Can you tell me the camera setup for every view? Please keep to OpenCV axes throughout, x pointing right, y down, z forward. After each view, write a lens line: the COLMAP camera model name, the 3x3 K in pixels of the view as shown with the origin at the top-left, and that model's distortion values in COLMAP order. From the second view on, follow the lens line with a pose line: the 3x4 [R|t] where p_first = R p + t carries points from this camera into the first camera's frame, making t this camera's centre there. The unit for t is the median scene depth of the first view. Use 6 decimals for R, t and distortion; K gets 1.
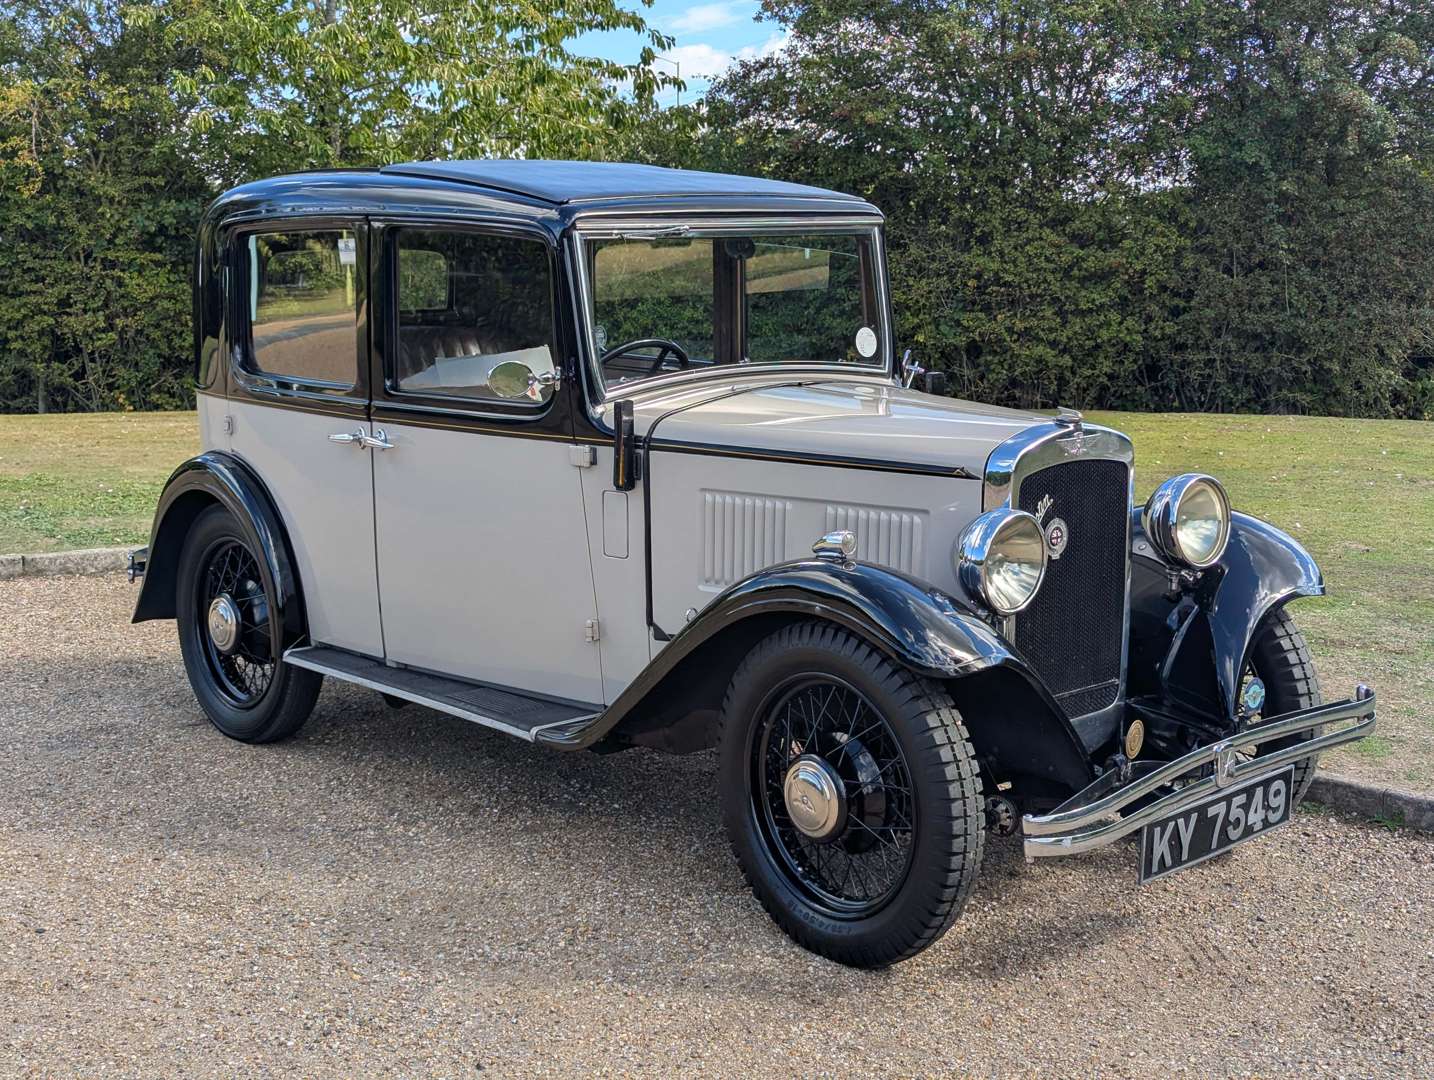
lens RADIAL K [[2017.2, 0, 711.0], [0, 2017.2, 534.2], [0, 0, 1]] dist [0.059937, 0.000000]
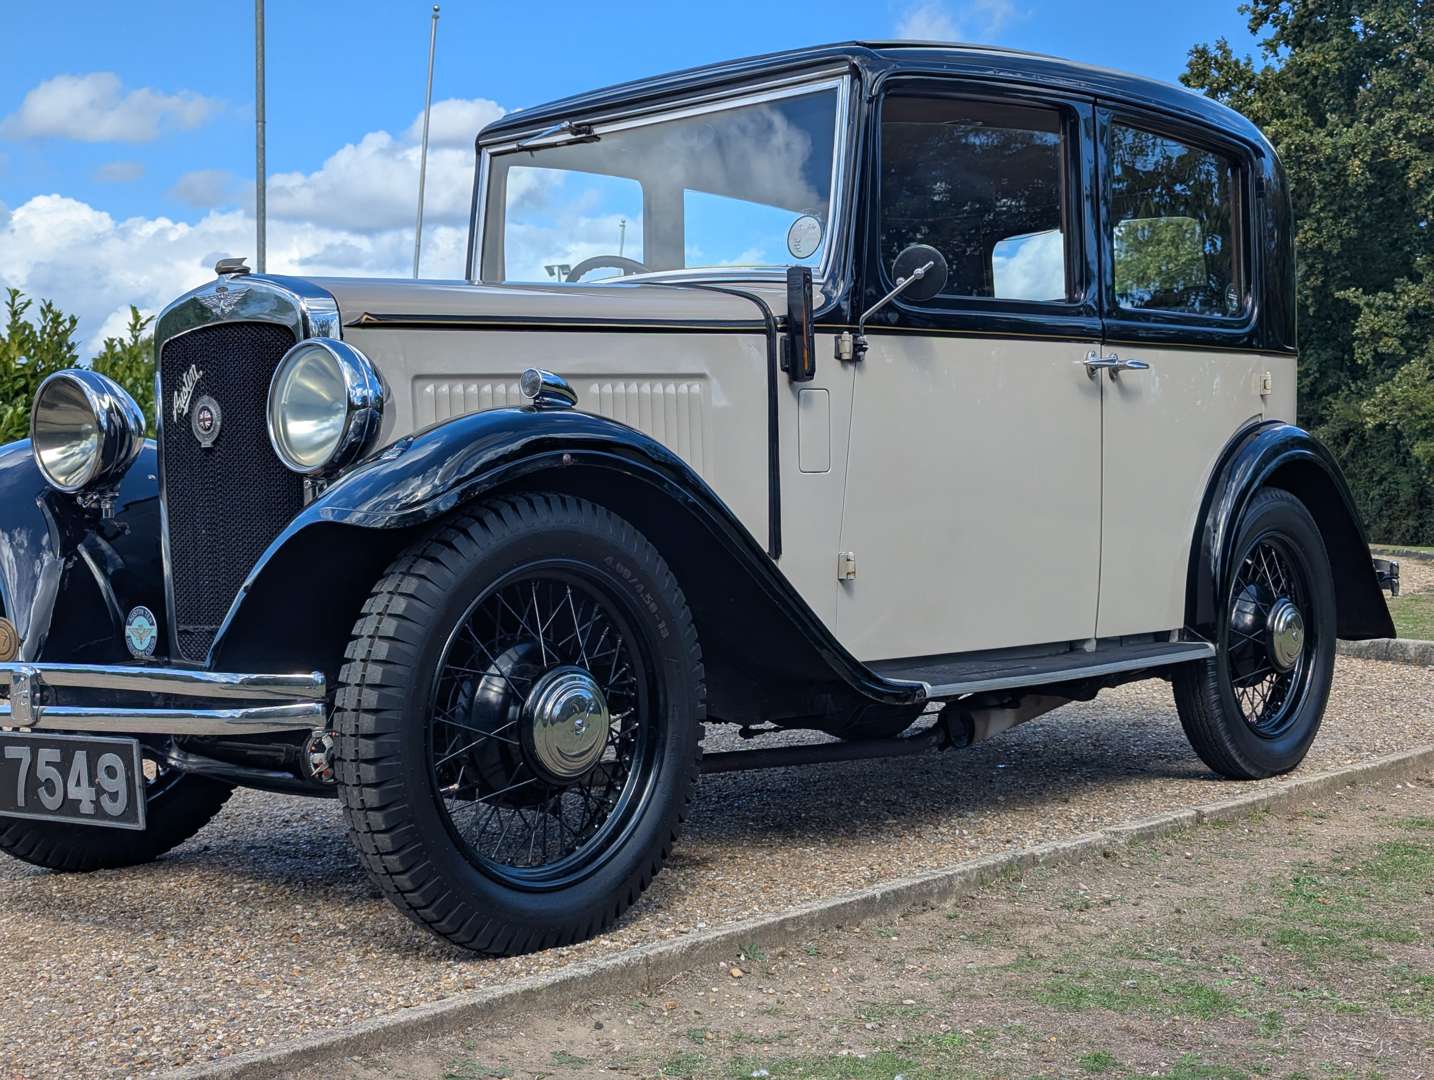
lens RADIAL K [[2017.2, 0, 725.9], [0, 2017.2, 544.8], [0, 0, 1]] dist [0.059937, 0.000000]
pose [[0.132603, 0.022533, -0.990913, 0.836434], [-0.134186, 0.990946, 0.004578, 0.016287], [0.982044, 0.132360, 0.134426, 0.929027]]
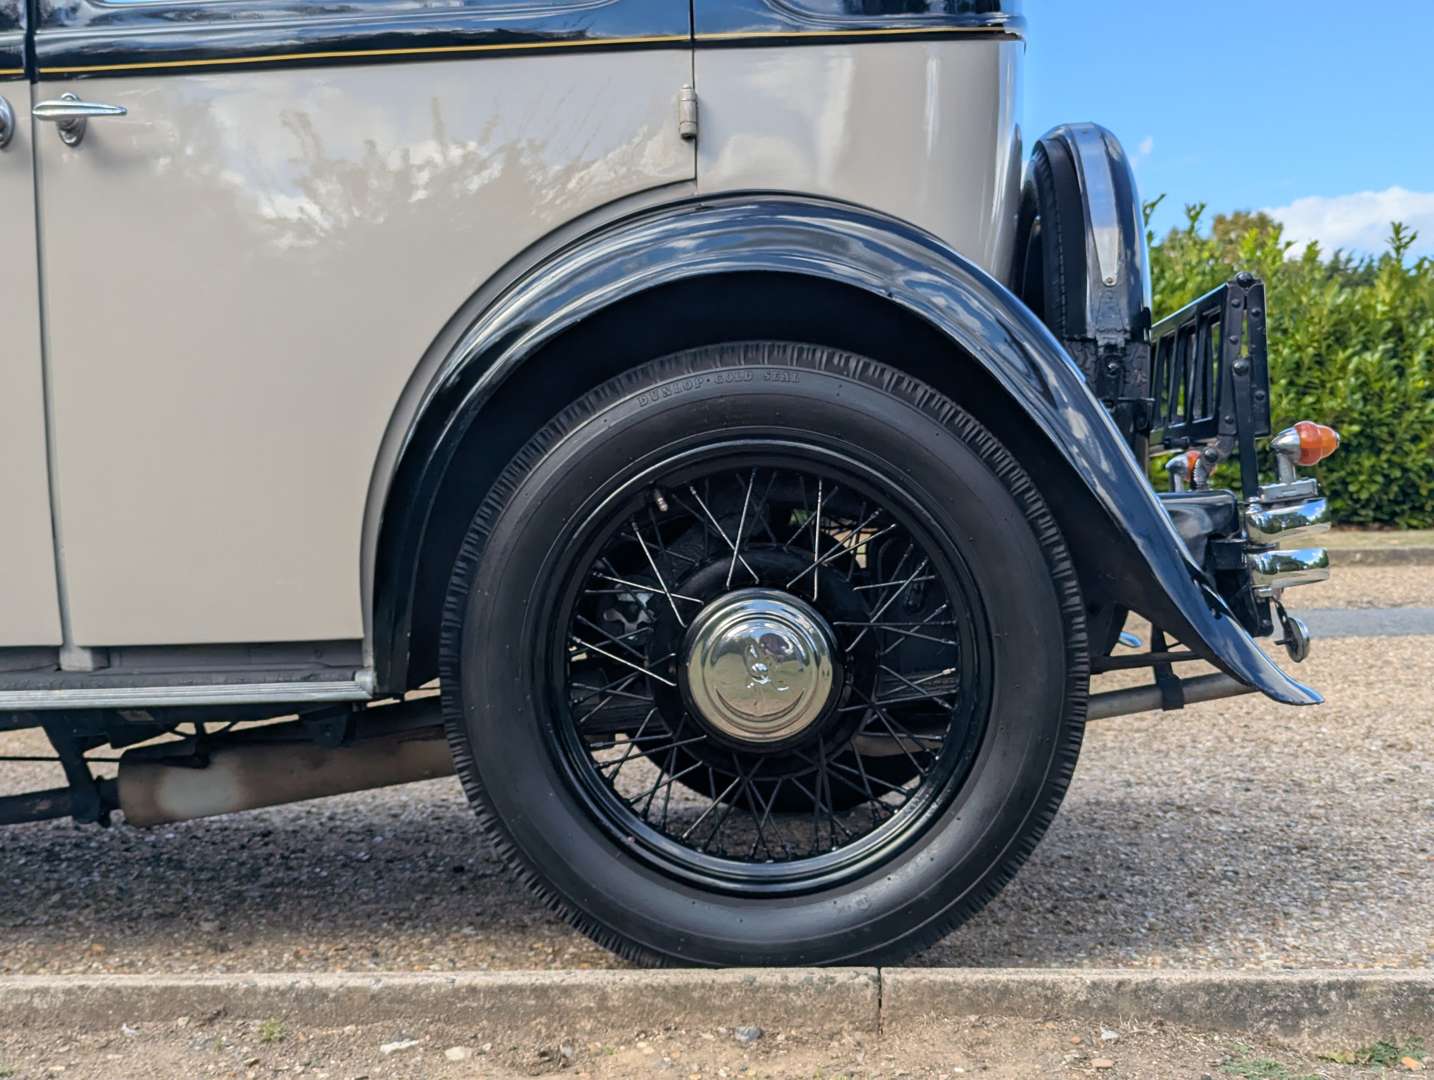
lens RADIAL K [[2017.2, 0, 722.0], [0, 2017.2, 549.3], [0, 0, 1]] dist [0.059937, 0.000000]
pose [[-0.713639, 0.033098, -0.699732, 0.221352], [-0.078921, 0.988725, 0.127257, -0.051482], [0.696054, 0.146039, -0.702980, 1.618591]]
